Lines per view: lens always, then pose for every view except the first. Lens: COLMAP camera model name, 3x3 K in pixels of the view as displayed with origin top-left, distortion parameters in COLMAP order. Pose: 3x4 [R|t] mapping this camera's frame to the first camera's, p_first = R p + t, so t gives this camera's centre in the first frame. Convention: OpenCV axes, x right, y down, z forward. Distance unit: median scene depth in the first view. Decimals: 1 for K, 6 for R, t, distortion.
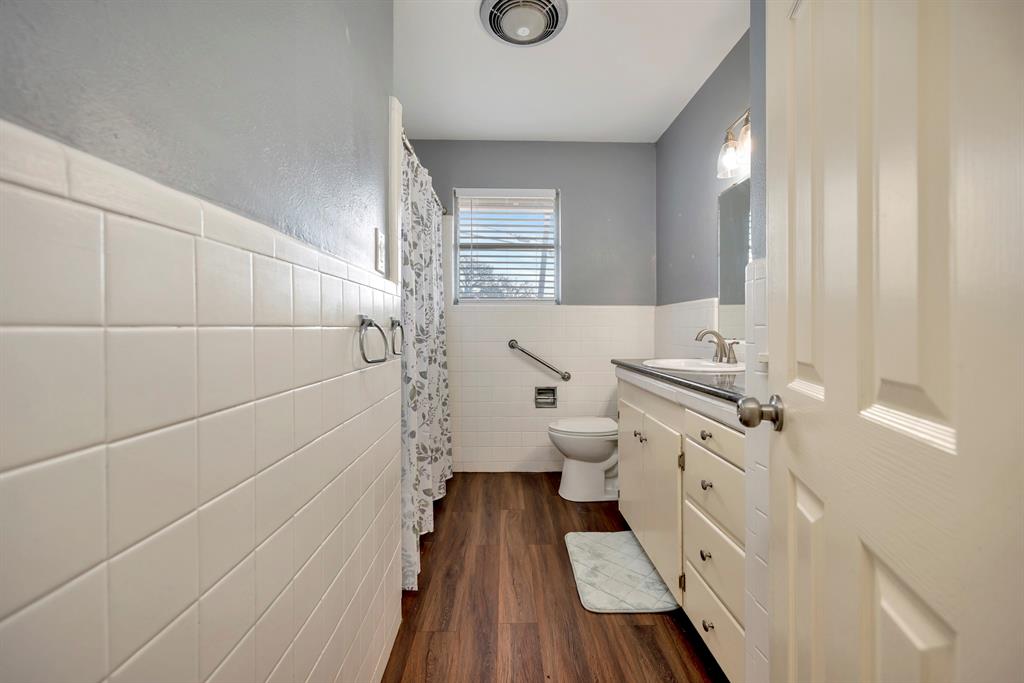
lens RADIAL K [[401.1, 0, 515.9], [0, 401.1, 333.6], [0, 0, 1]] dist [-0.000171, 0.000050]
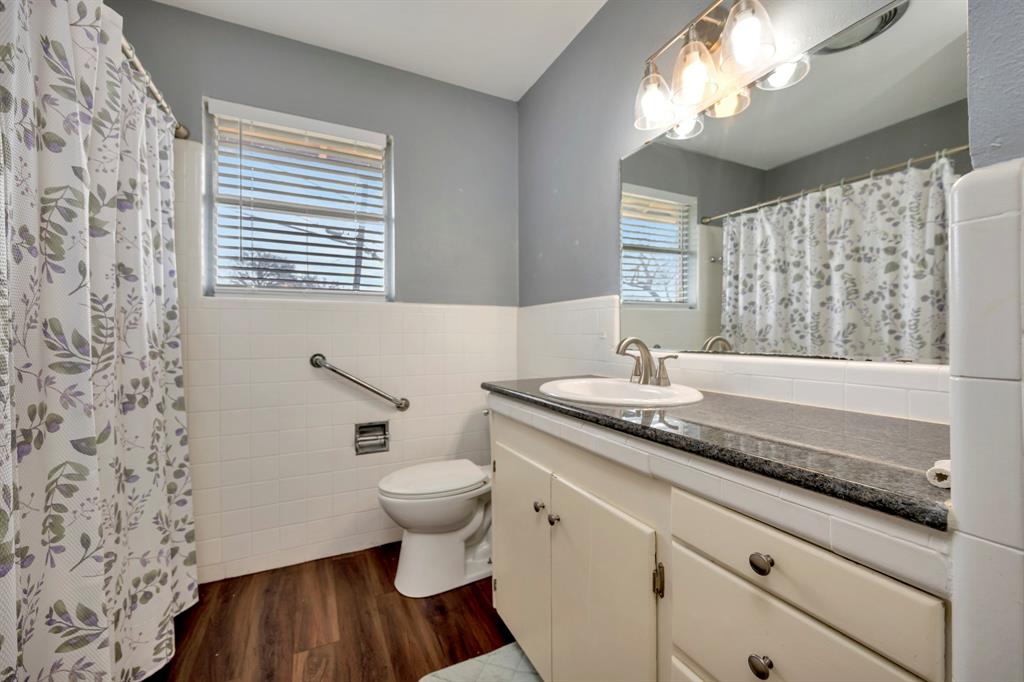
lens RADIAL K [[401.1, 0, 515.9], [0, 401.1, 333.1], [0, 0, 1]] dist [-0.000171, 0.000050]
pose [[0.902558, -0.002057, 0.430563, 0.003010], [0.008850, 0.999866, -0.013774, -0.007029], [-0.430477, 0.016243, 0.902456, 0.309179]]
